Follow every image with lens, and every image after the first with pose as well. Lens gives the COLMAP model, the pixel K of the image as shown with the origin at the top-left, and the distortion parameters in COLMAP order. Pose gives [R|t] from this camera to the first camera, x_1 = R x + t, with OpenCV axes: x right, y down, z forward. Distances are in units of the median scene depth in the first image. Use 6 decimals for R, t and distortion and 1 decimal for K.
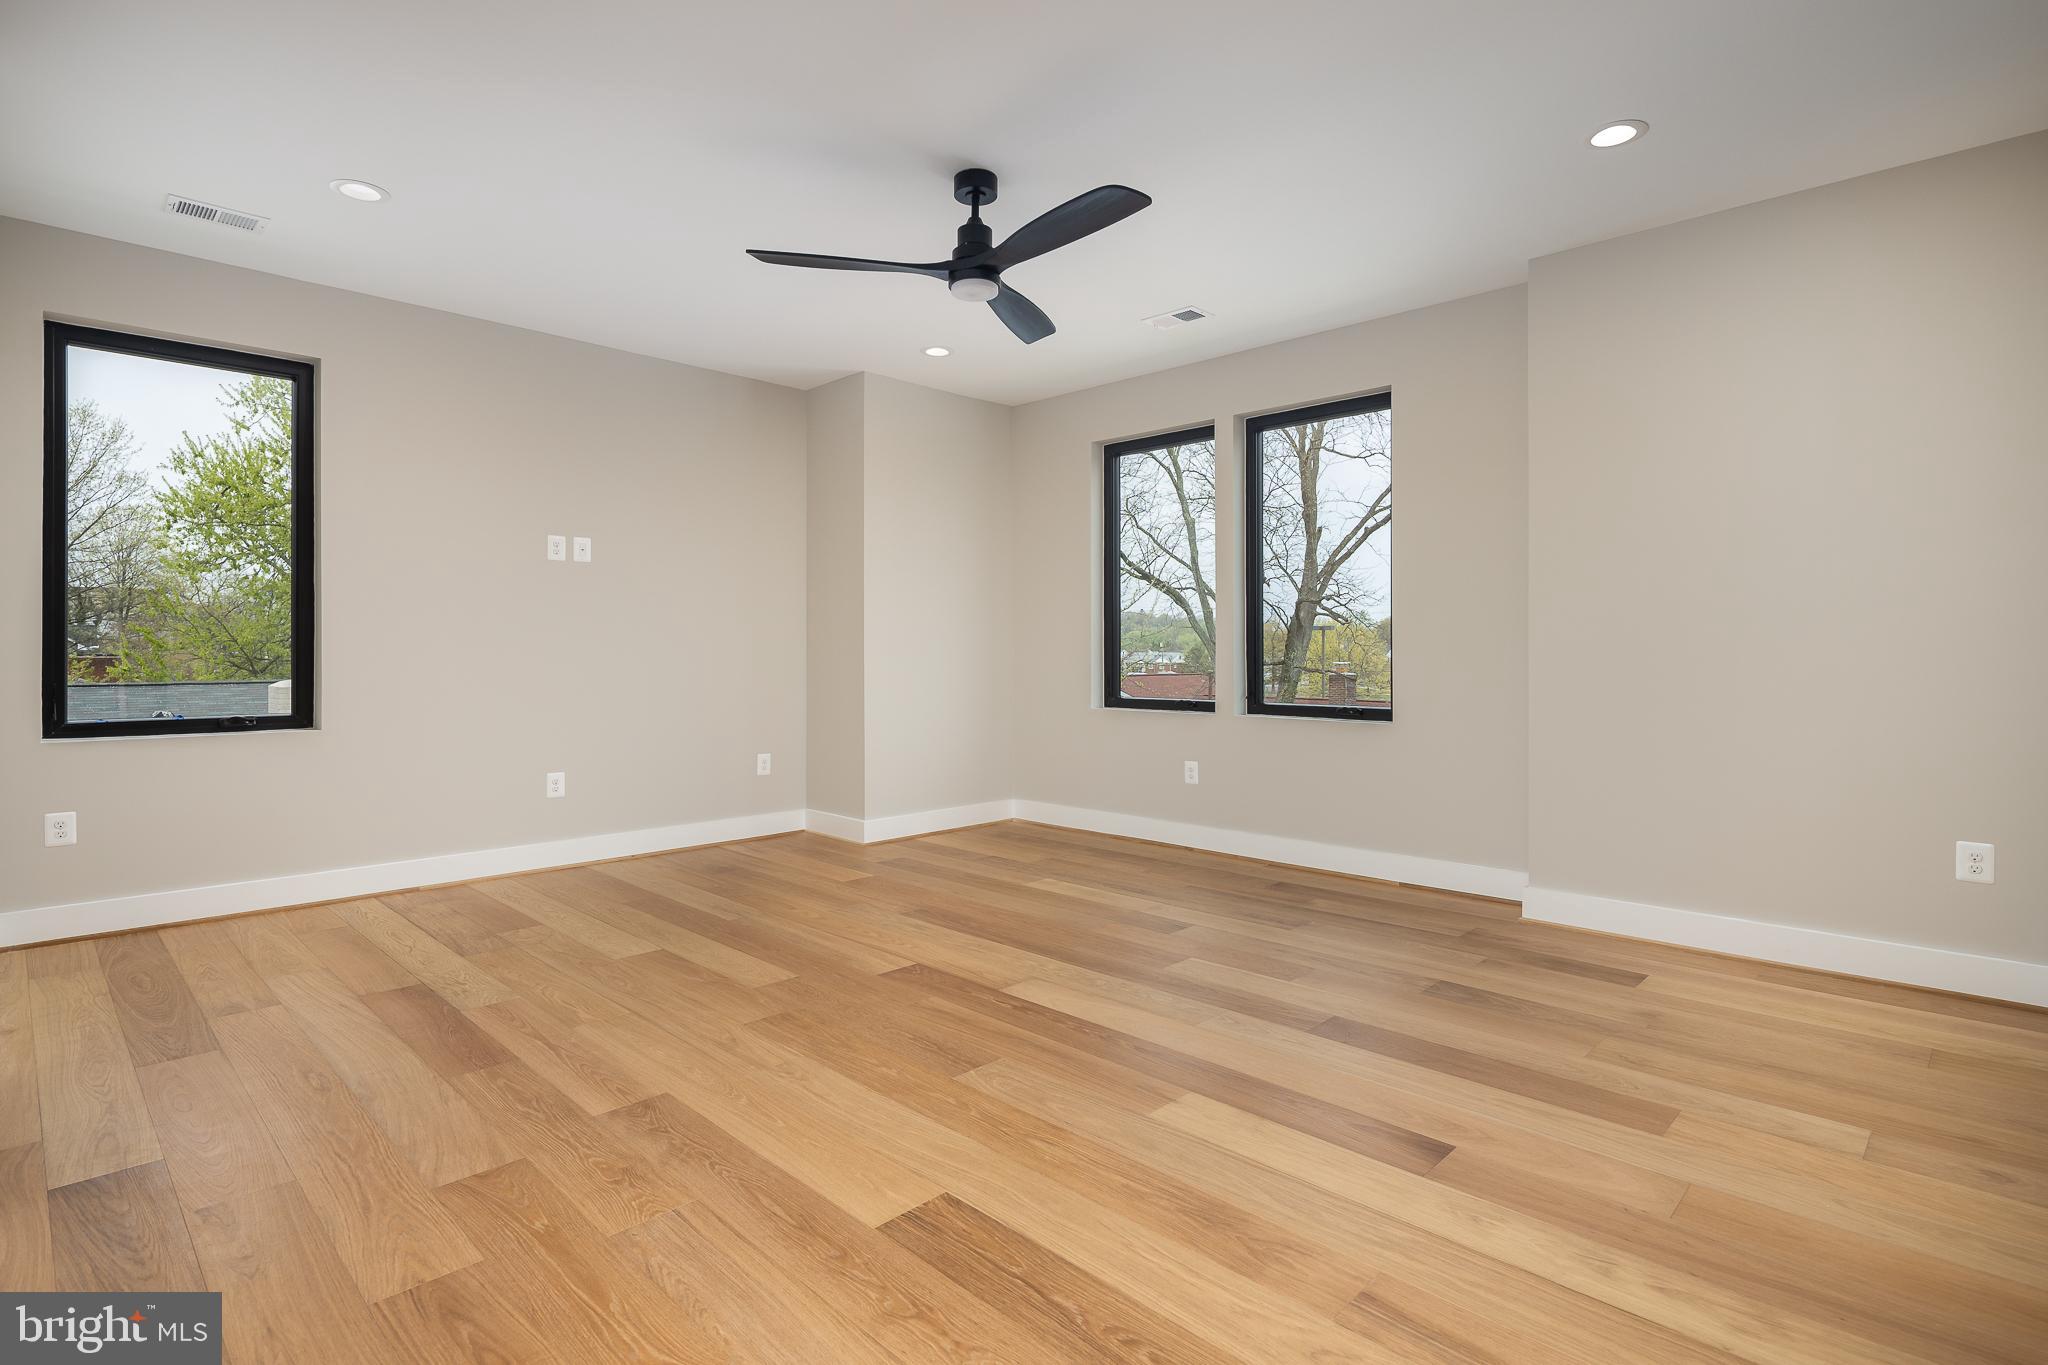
lens RADIAL K [[989.0, 0, 1016.8], [0, 989.0, 662.4], [0, 0, 1]] dist [0.004257, 0.000316]
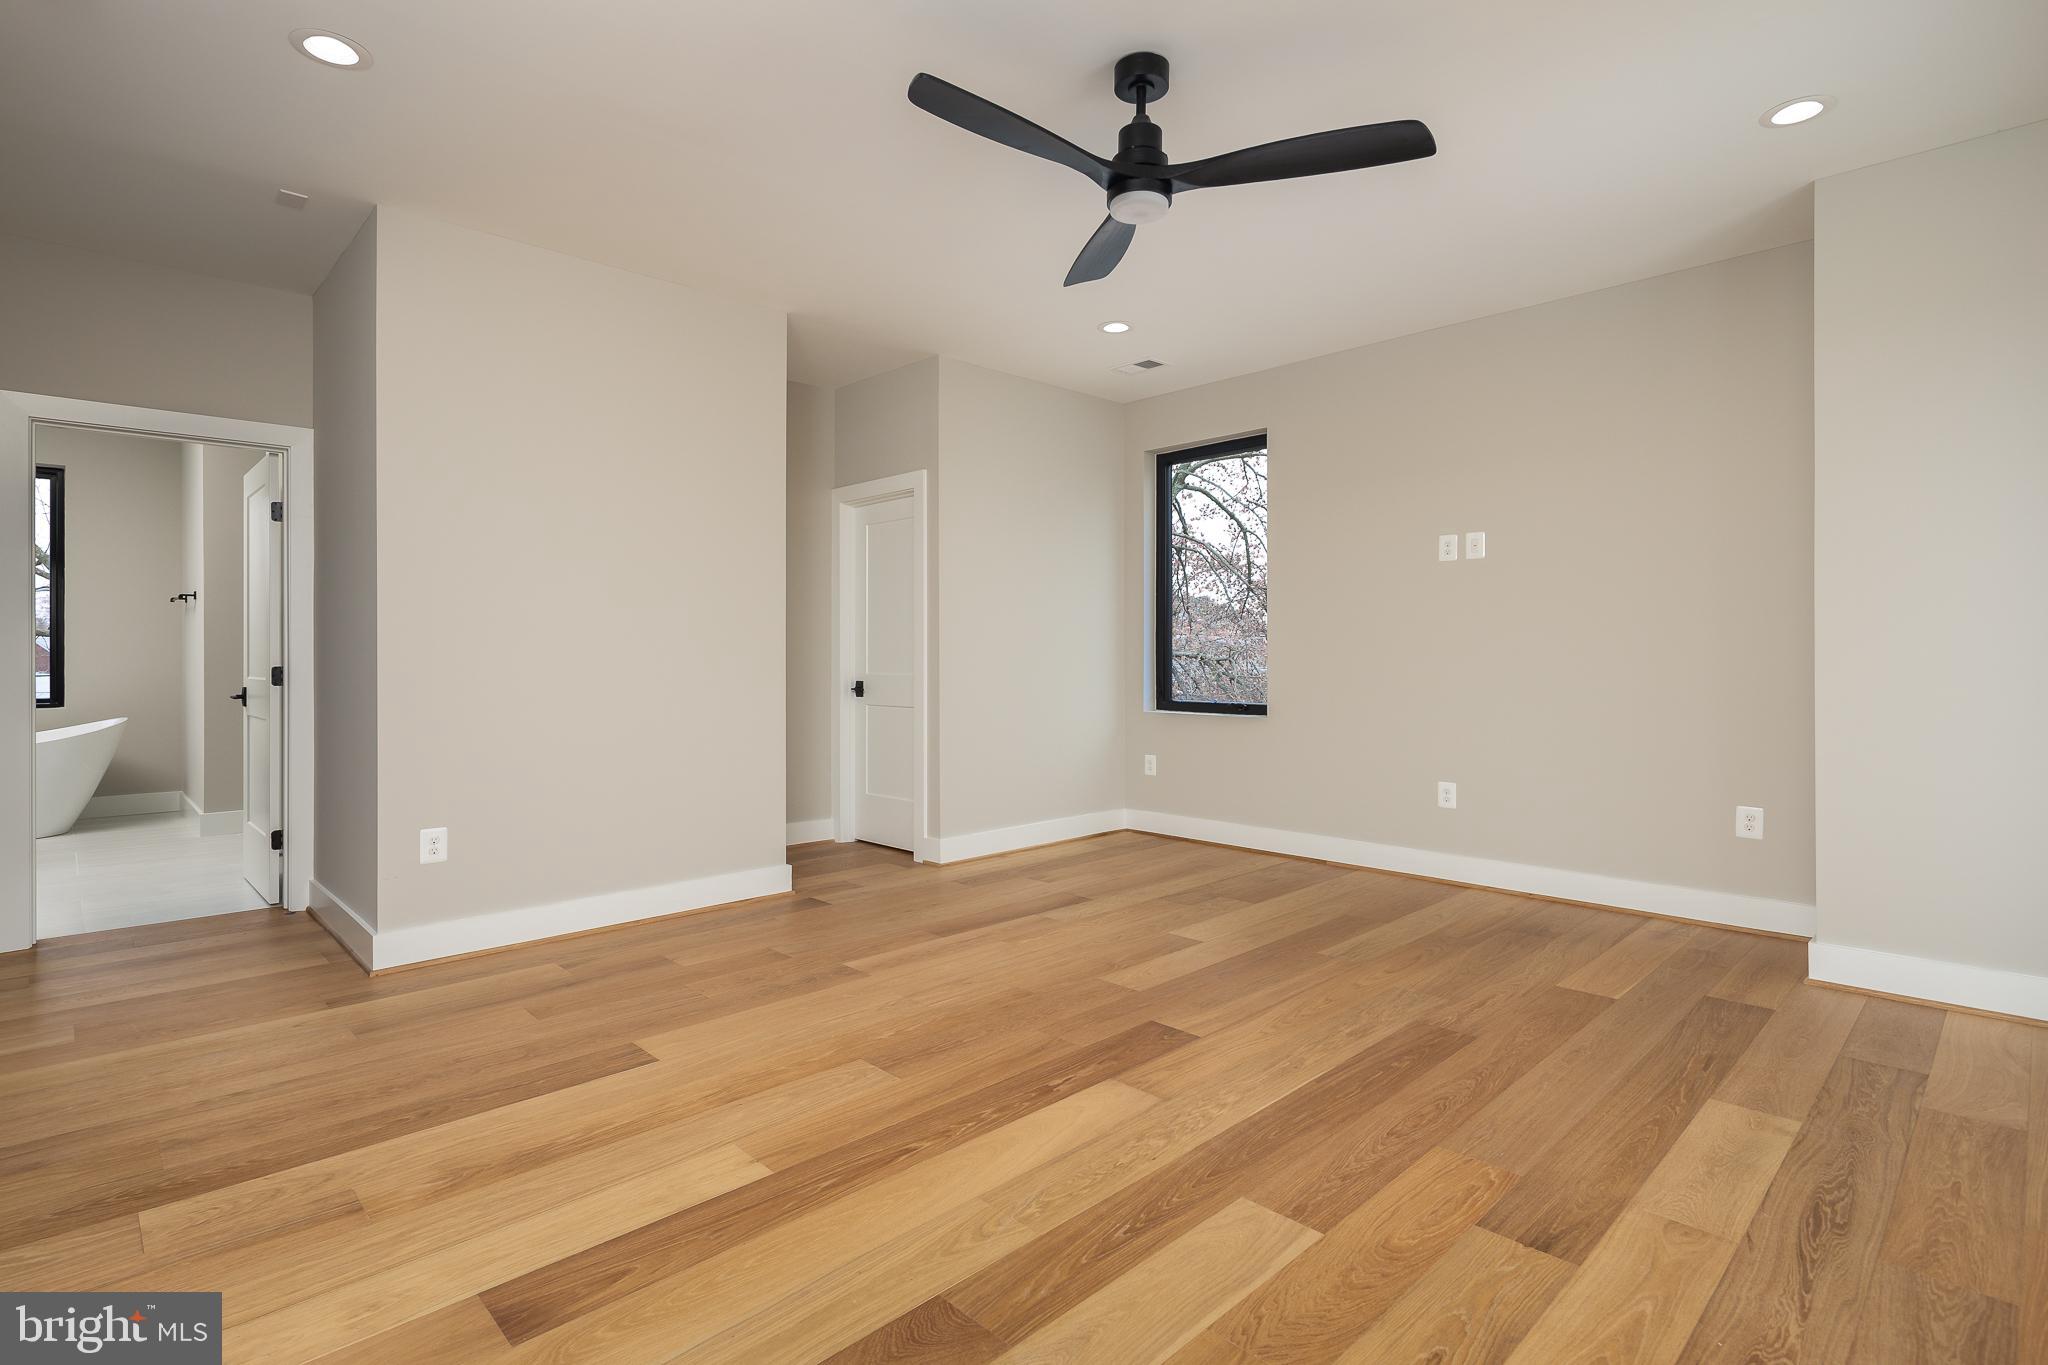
lens RADIAL K [[989.0, 0, 1016.2], [0, 989.0, 676.9], [0, 0, 1]] dist [0.004257, 0.000316]
pose [[-0.020820, 0.018081, -0.999620, 0.861275], [-0.006769, 0.999811, 0.018226, -0.009403], [0.999760, 0.007146, -0.020694, 1.035828]]
